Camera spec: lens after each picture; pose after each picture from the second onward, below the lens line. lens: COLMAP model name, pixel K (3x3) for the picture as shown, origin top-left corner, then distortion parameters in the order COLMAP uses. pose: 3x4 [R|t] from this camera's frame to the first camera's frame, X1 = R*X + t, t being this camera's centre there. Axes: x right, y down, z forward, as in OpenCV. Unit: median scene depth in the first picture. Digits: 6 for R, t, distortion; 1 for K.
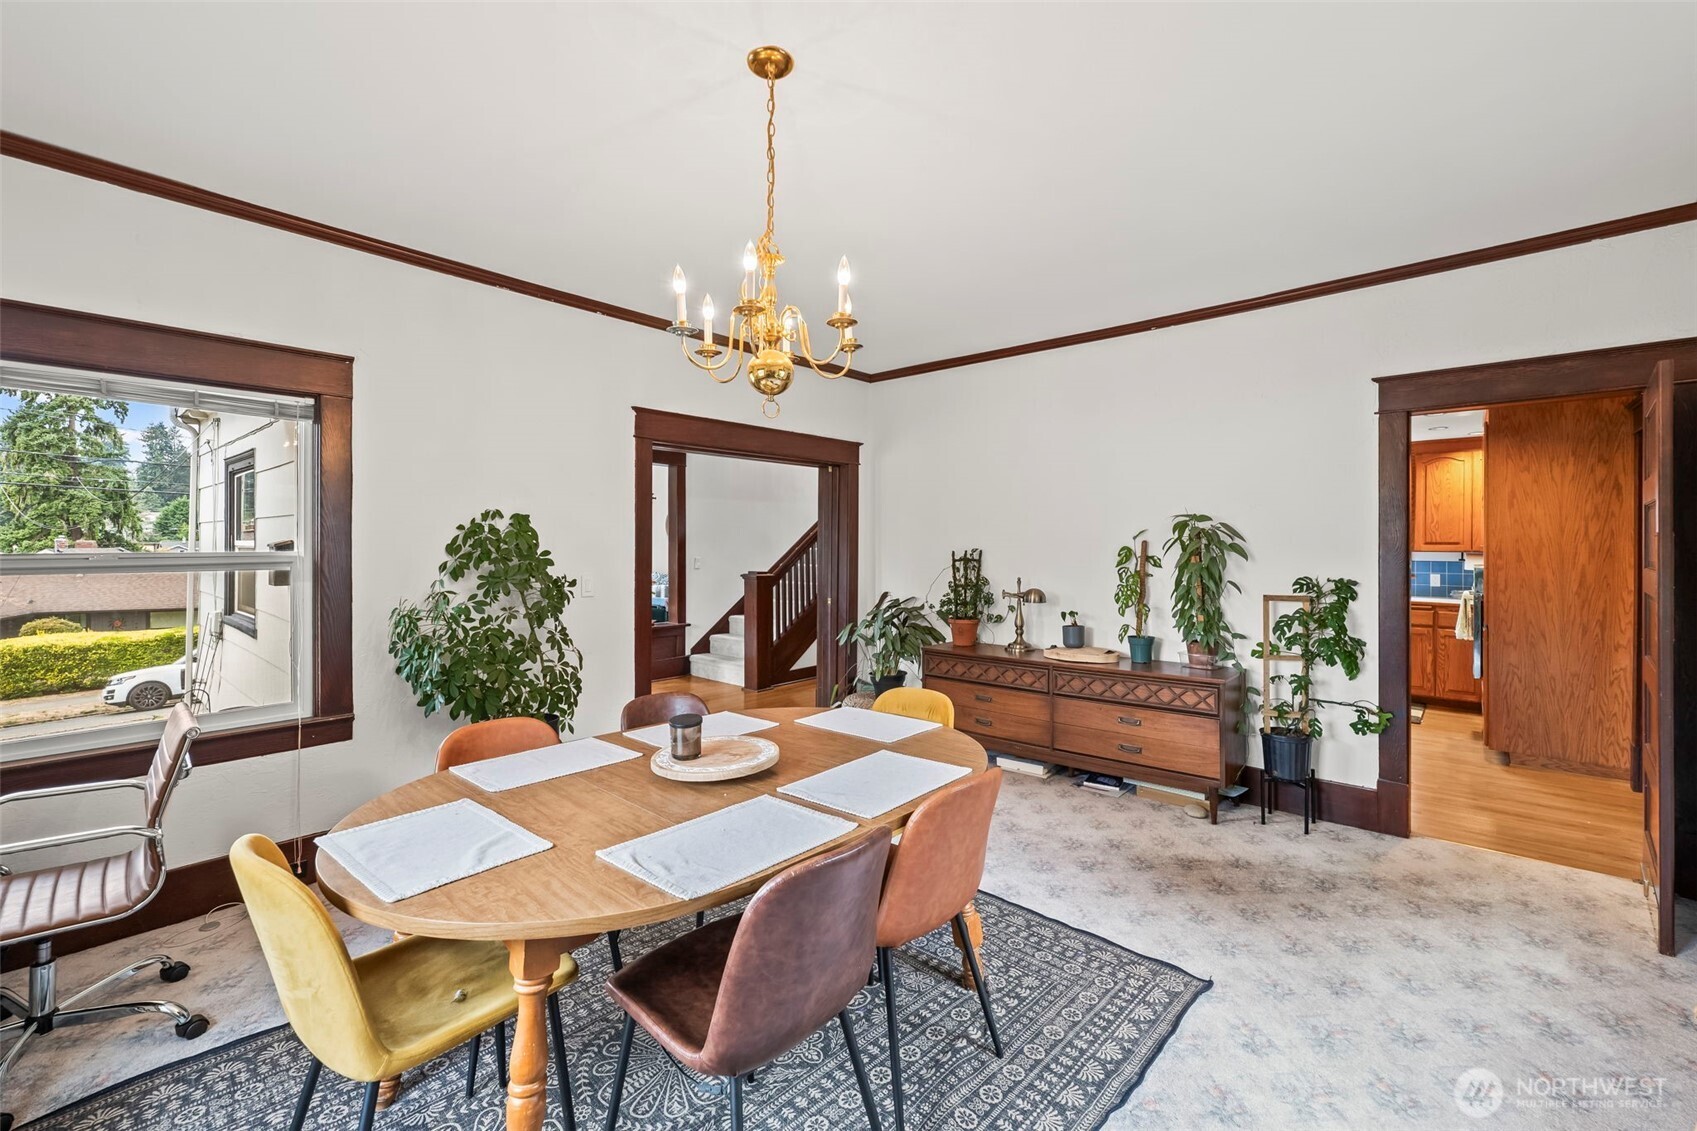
lens RADIAL K [[716.8, 0, 851.2], [0, 716.8, 546.2], [0, 0, 1]] dist [-0.000110, -0.000095]
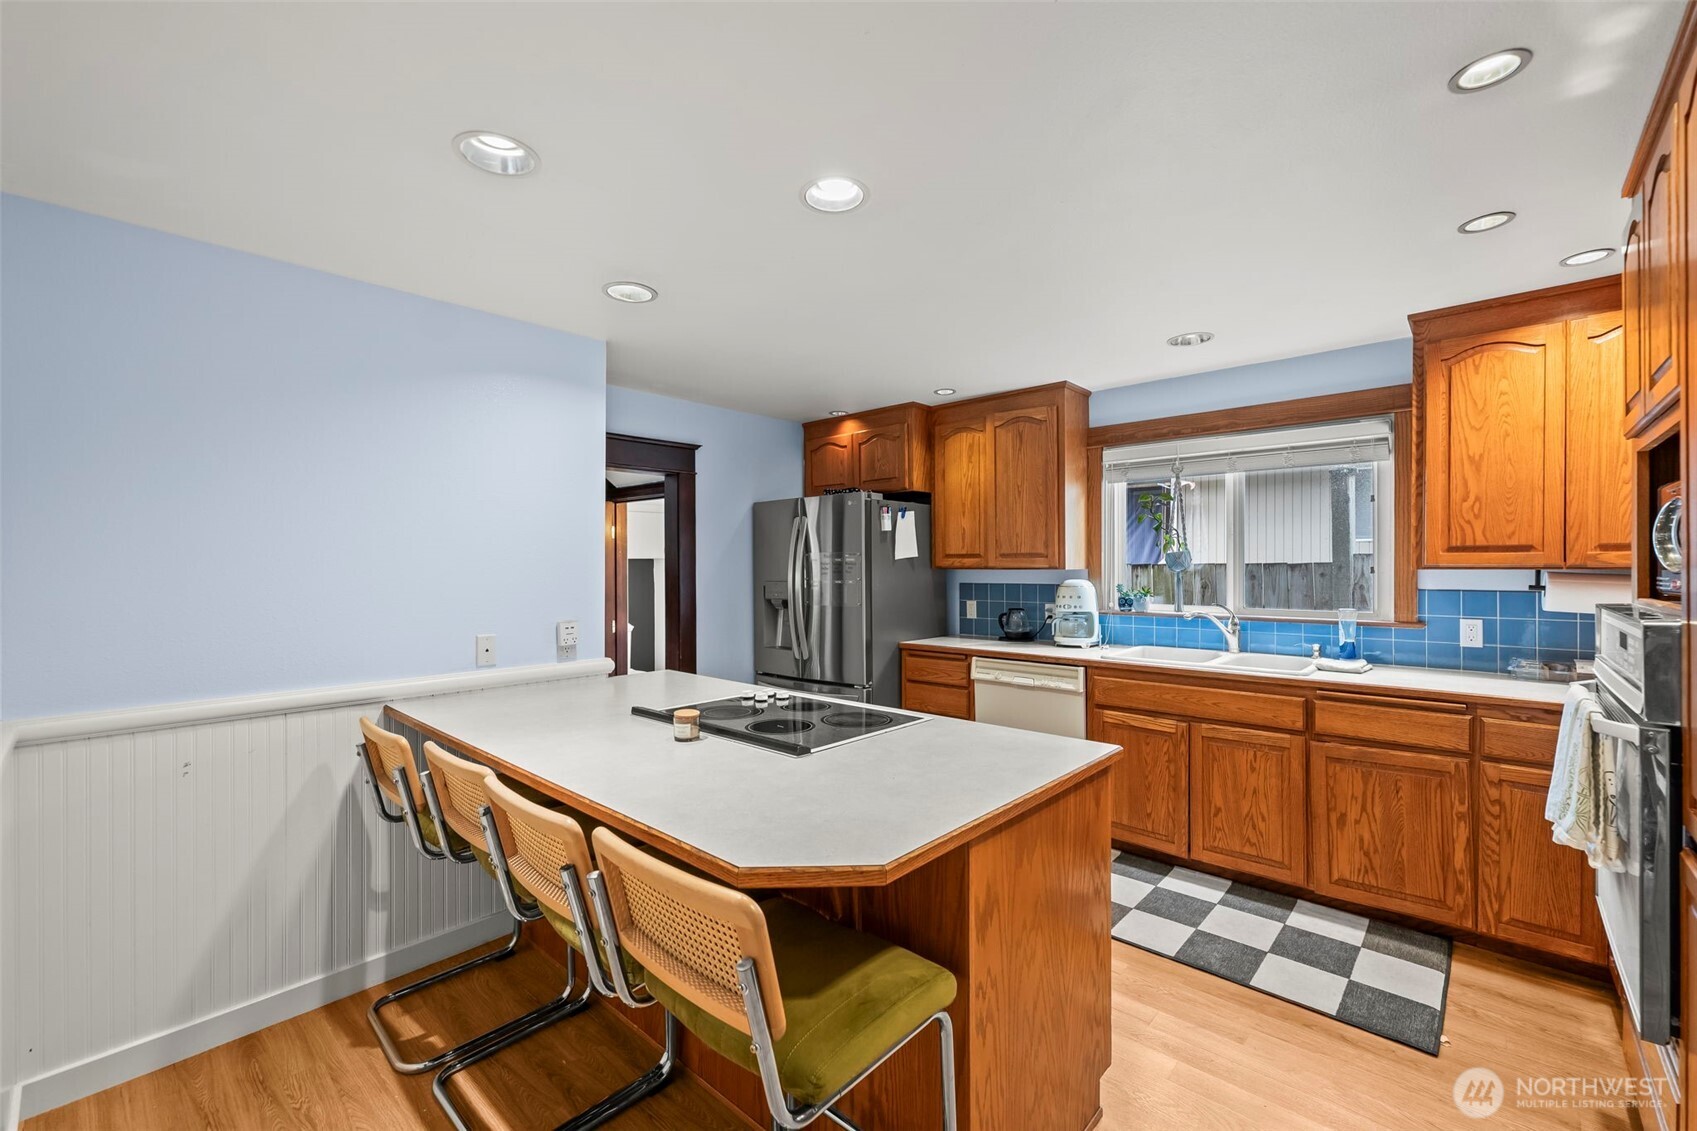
lens RADIAL K [[707.5, 0, 857.3], [0, 707.5, 566.1], [0, 0, 1]] dist [0.000489, -0.000015]
pose [[0.999871, -0.001672, -0.015983, 0.459855], [0.001633, 0.999996, -0.002500, 0.006809], [0.015987, 0.002473, 0.999869, 0.578292]]
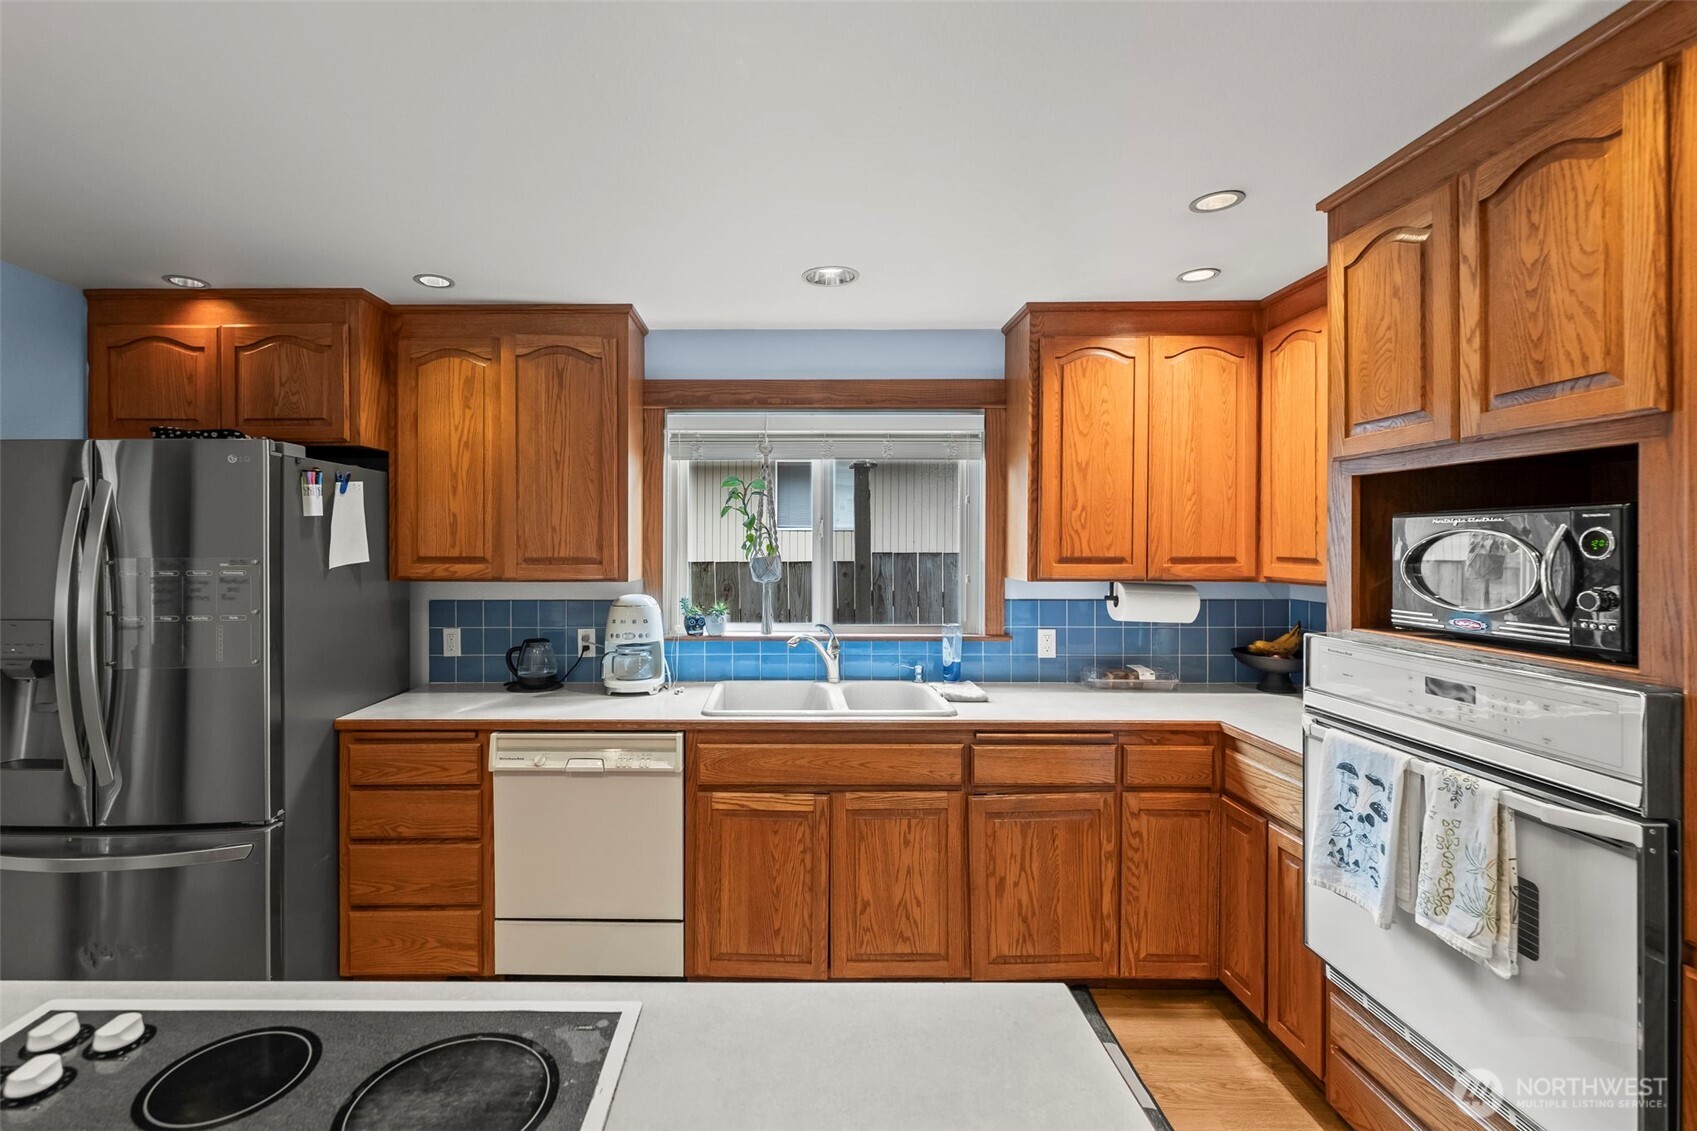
lens RADIAL K [[751.8, 0, 779.6], [0, 751.8, 541.5], [0, 0, 1]] dist [-0.000577, -0.000010]
pose [[0.762499, 0.002949, 0.646983, 0.414484], [-0.000577, 0.999992, -0.003878, -0.012556], [-0.646989, 0.002584, 0.762495, 0.788622]]
